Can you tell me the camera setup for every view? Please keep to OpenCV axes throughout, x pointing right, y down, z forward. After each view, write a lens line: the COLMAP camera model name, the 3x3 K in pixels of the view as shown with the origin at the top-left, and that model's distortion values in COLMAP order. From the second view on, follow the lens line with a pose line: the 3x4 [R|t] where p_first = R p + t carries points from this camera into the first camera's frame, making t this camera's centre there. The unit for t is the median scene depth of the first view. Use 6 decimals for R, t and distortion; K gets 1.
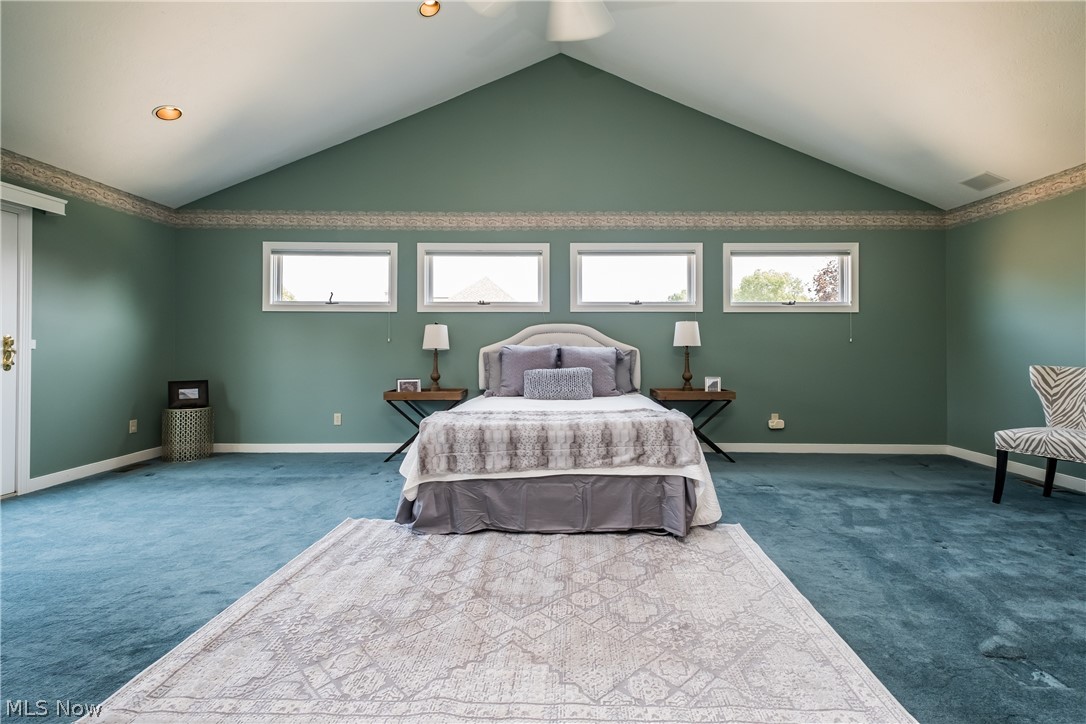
lens RADIAL K [[473.4, 0, 544.2], [0, 473.4, 345.3], [0, 0, 1]] dist [0.011597, -0.000403]
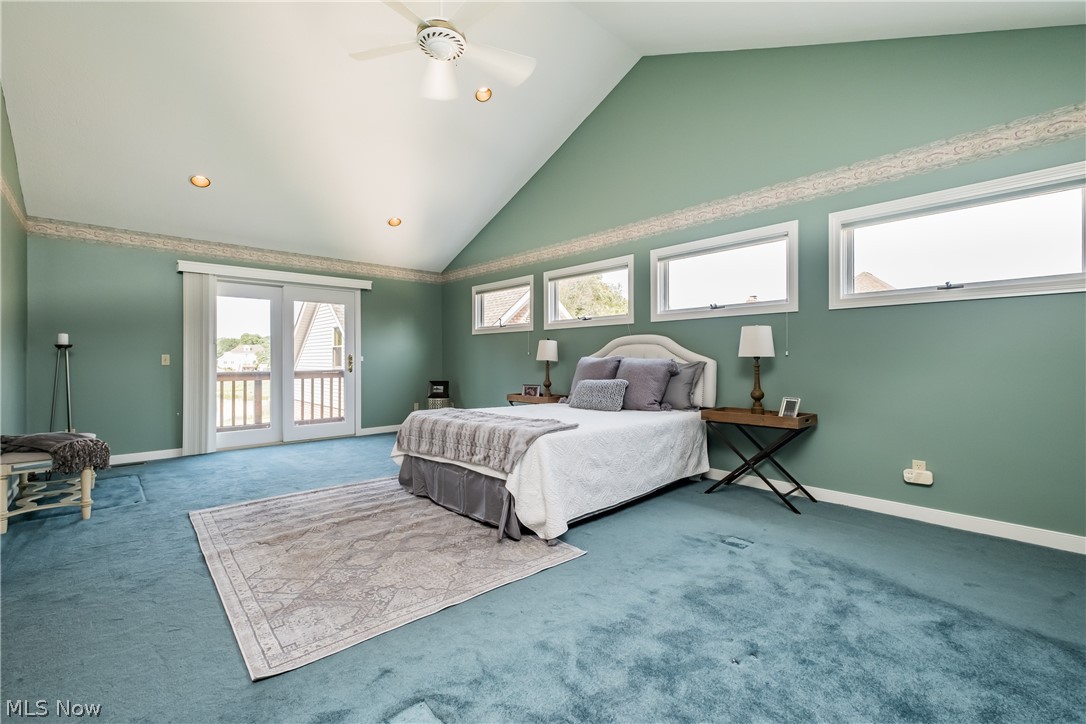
lens RADIAL K [[456.8, 0, 533.7], [0, 456.8, 360.1], [0, 0, 1]] dist [0.010035, 0.000032]
pose [[0.687116, -0.002129, -0.726545, 0.604890], [0.009713, 0.999933, 0.006255, -0.001309], [0.726483, -0.011355, 0.687091, 0.197243]]
